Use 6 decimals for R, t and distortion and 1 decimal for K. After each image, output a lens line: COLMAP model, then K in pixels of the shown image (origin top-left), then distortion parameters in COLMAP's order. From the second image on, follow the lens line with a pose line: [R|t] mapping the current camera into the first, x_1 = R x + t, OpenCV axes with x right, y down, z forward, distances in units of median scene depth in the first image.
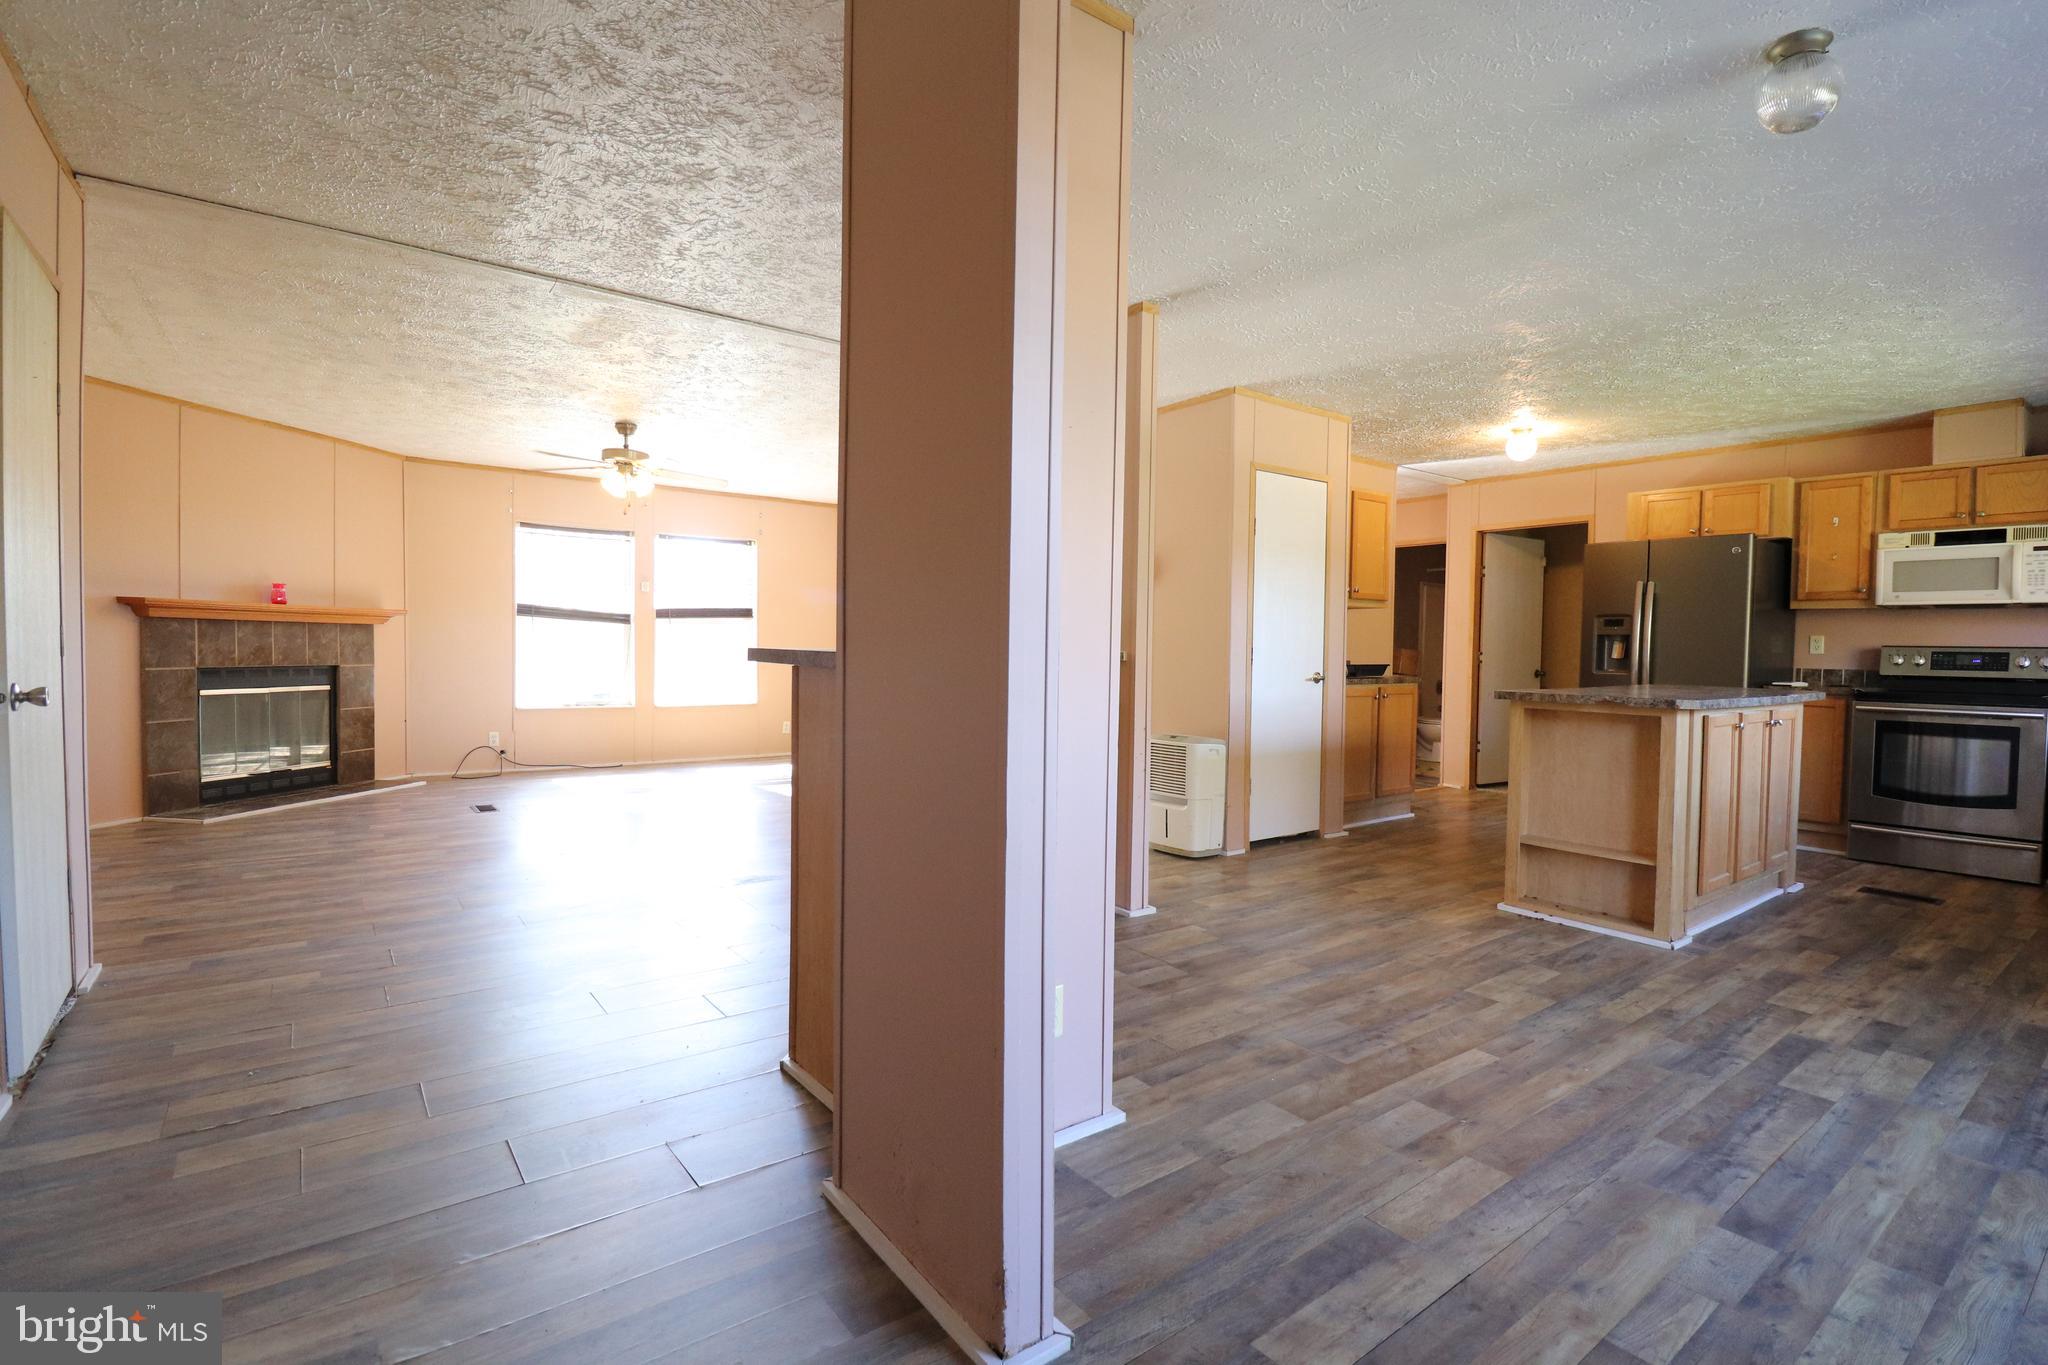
lens RADIAL K [[944.2, 0, 1028.7], [0, 944.2, 678.5], [0, 0, 1]] dist [-0.007166, -0.009826]
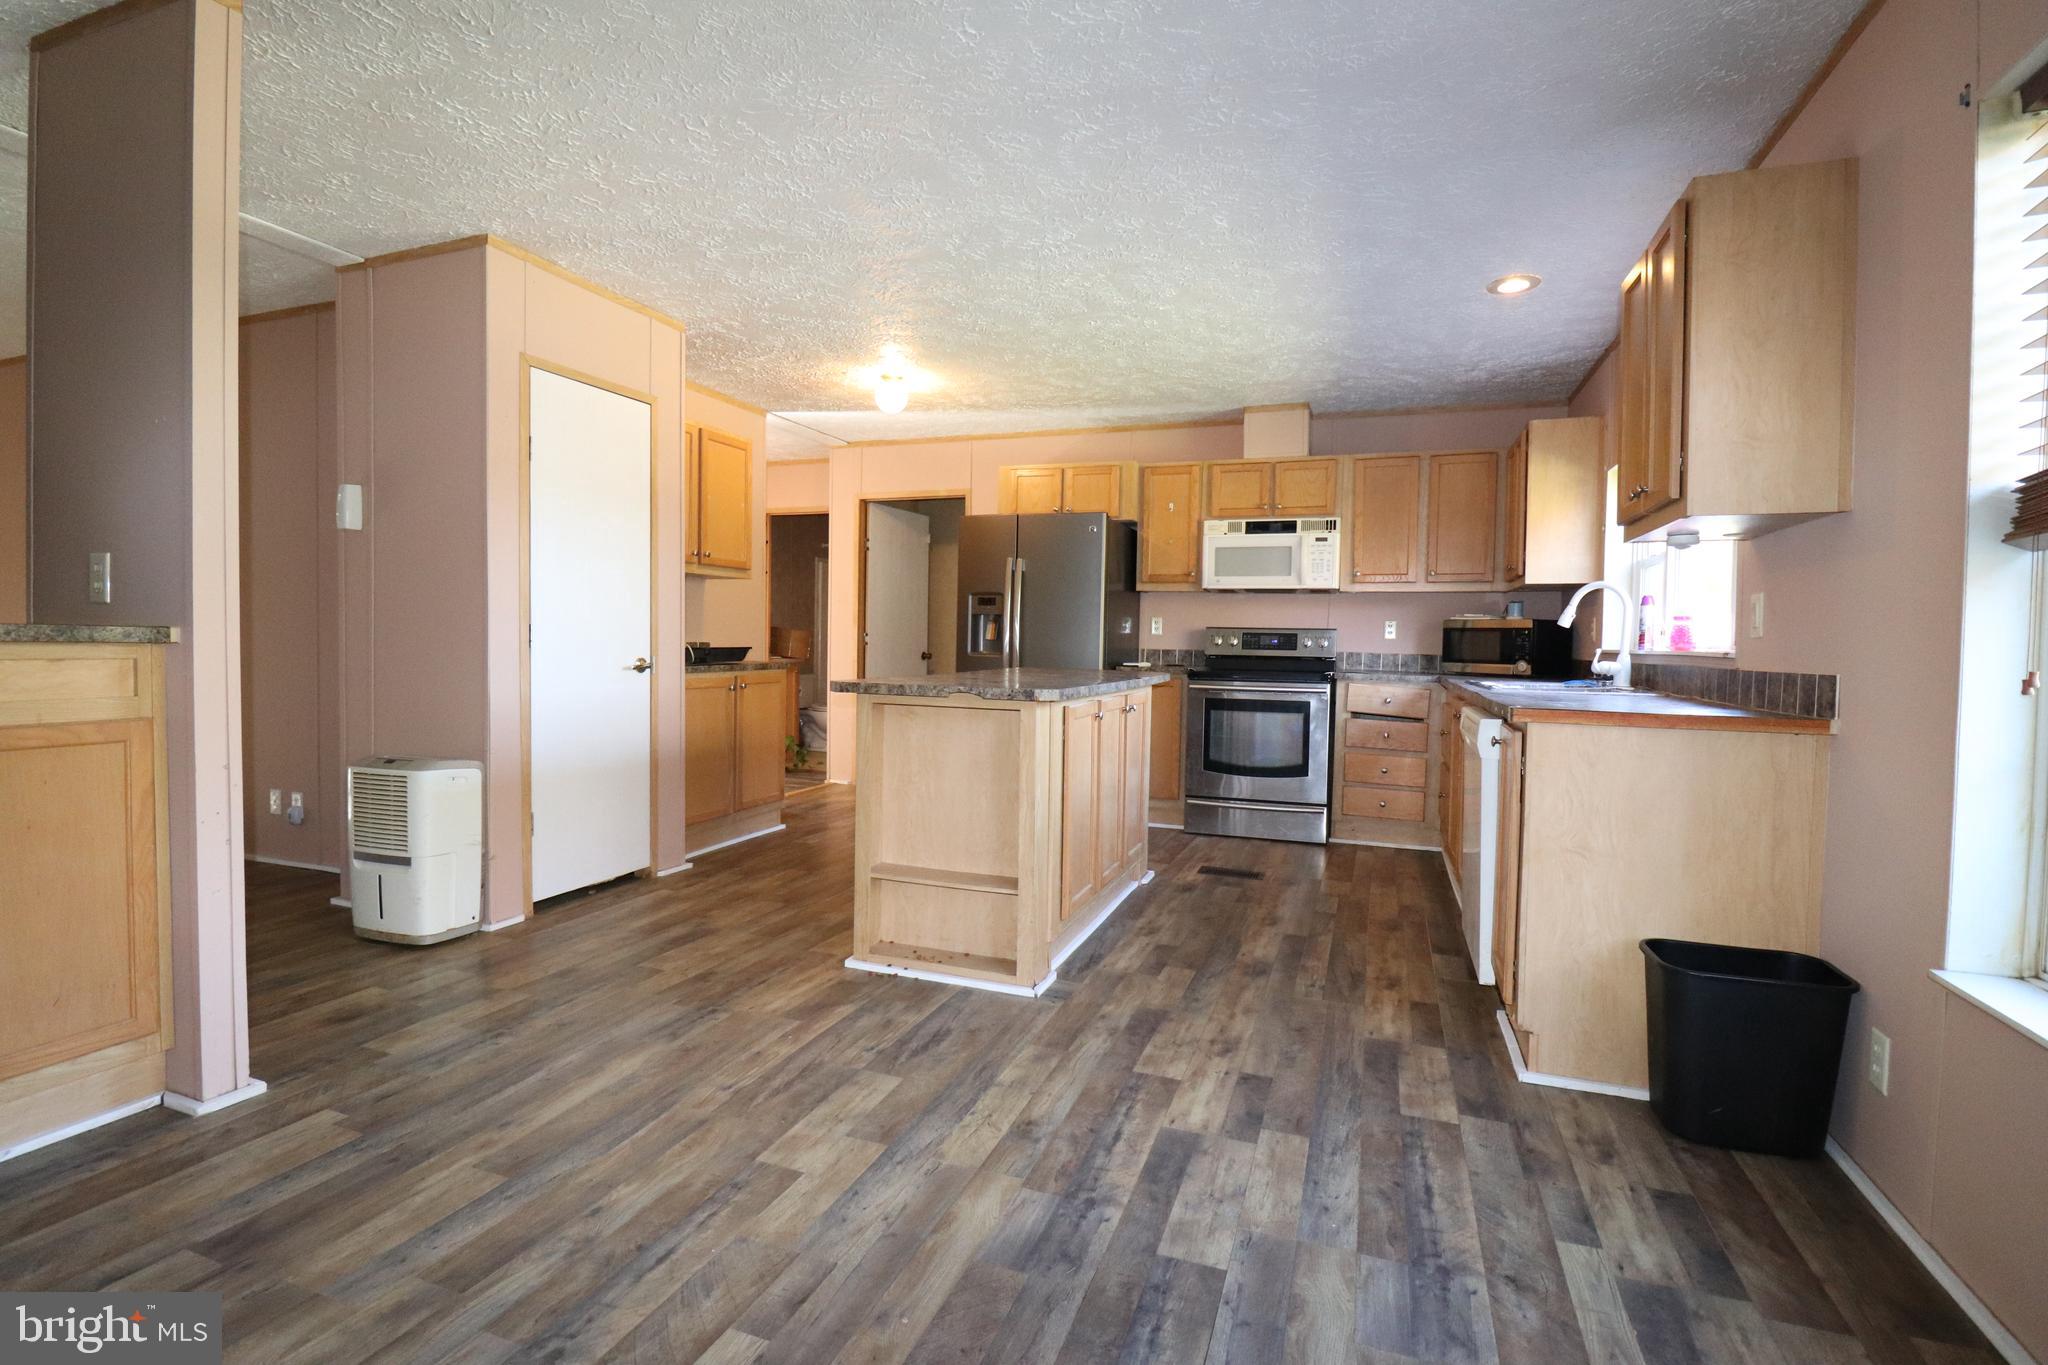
lens RADIAL K [[944.2, 0, 1028.0], [0, 944.2, 675.7], [0, 0, 1]] dist [-0.007166, -0.009826]
pose [[0.837286, -0.020694, 0.546374, 0.226701], [0.012901, 0.999753, 0.018096, -0.003157], [-0.546613, -0.008102, 0.837346, 0.304311]]
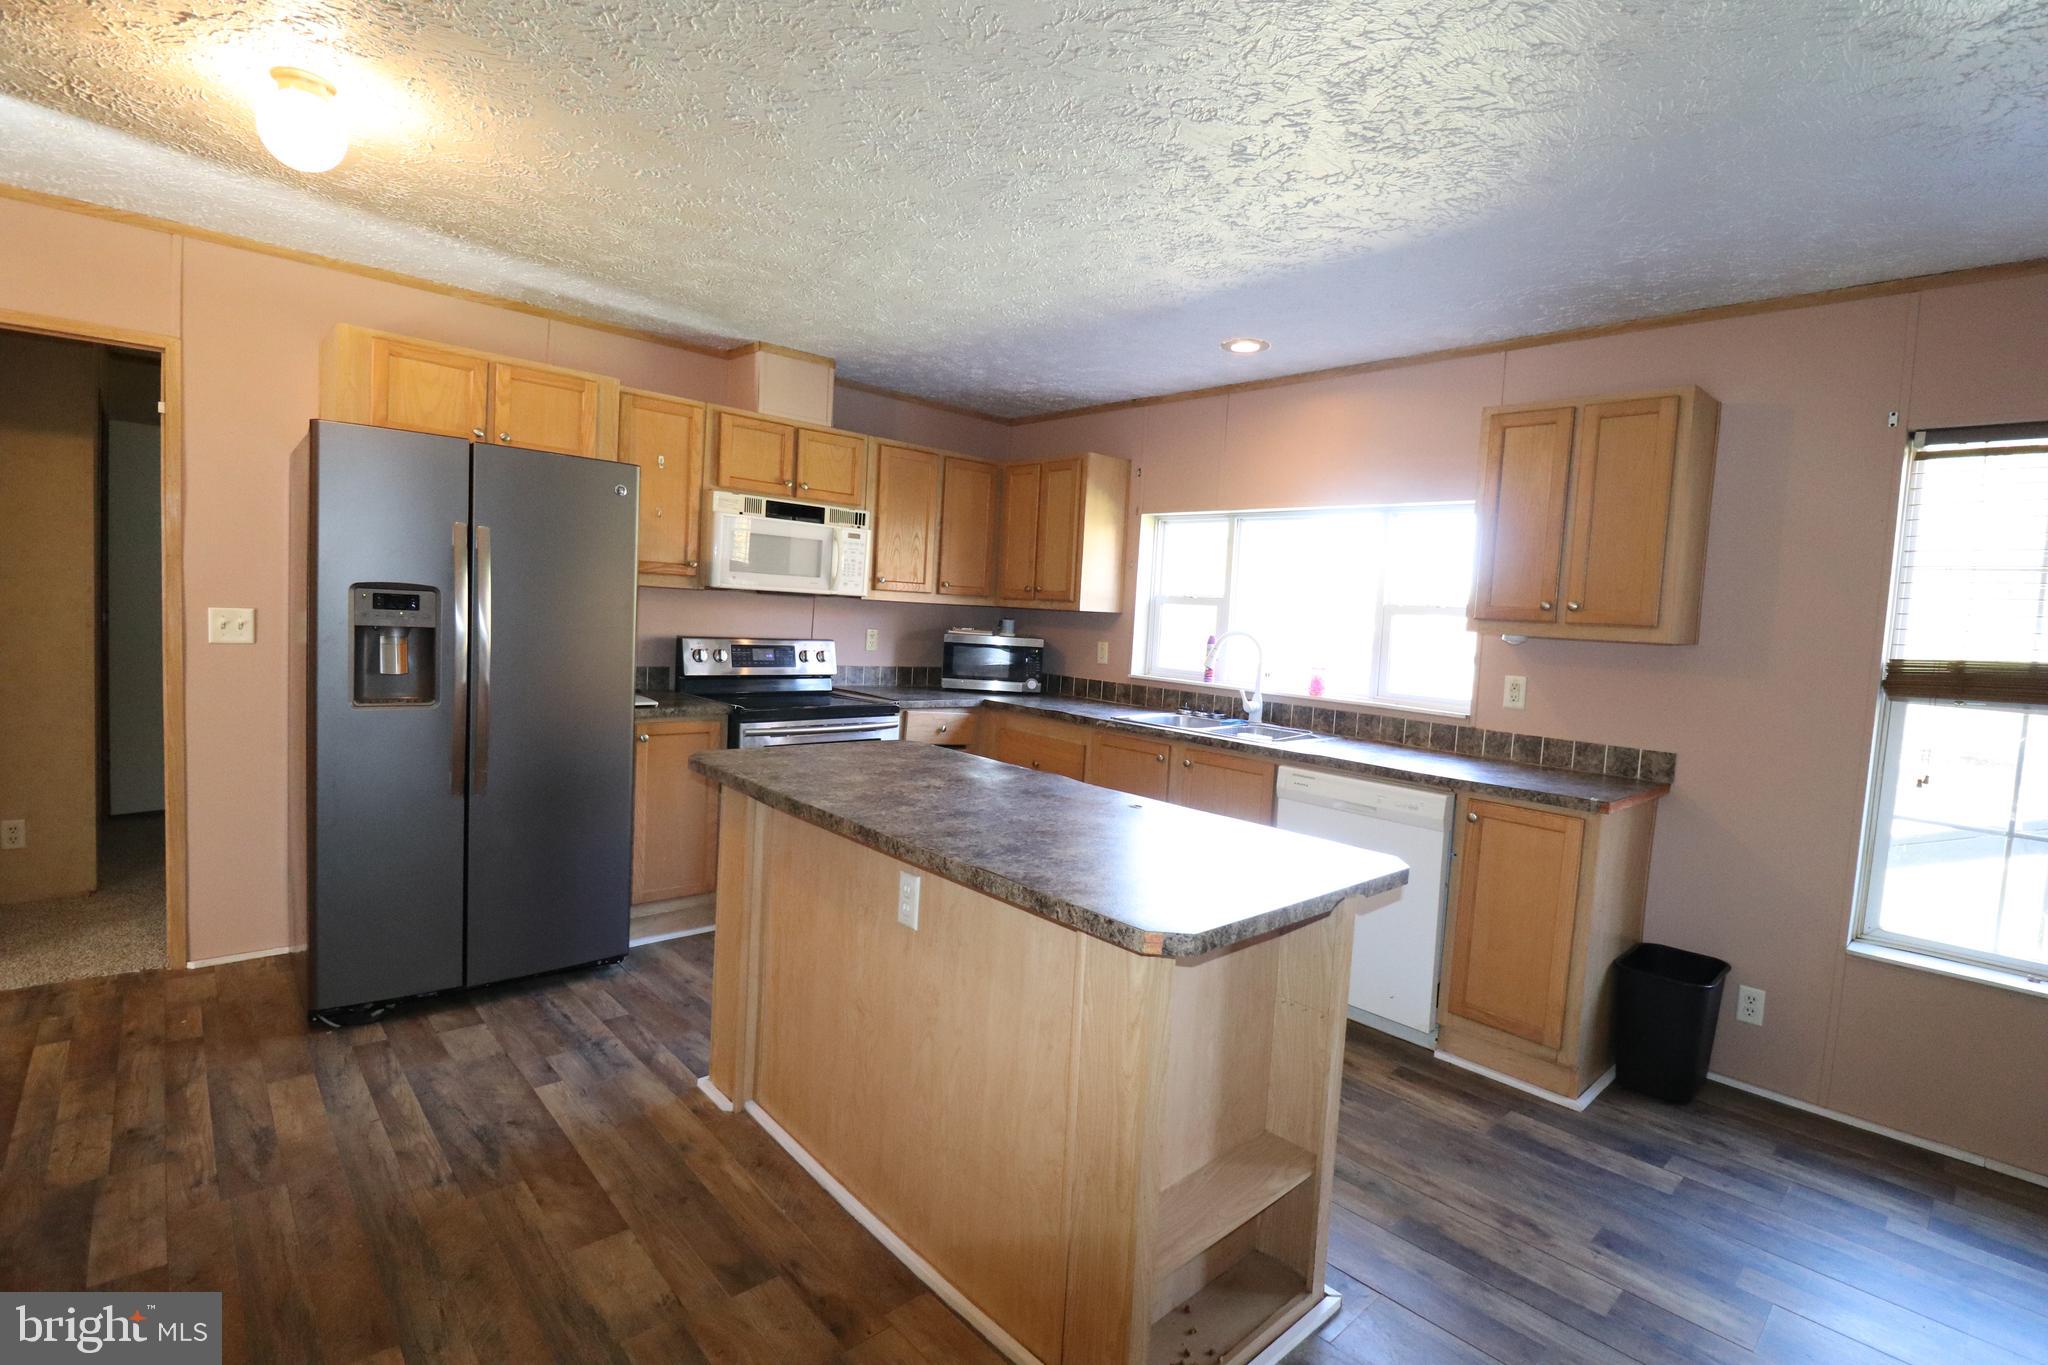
lens RADIAL K [[944.2, 0, 1025.0], [0, 944.2, 678.4], [0, 0, 1]] dist [-0.007166, -0.009826]
pose [[-0.104505, -0.093842, 0.990087, 0.184791], [-0.024331, 0.995482, 0.091785, -0.114690], [-0.994227, -0.014497, -0.106316, 1.170977]]
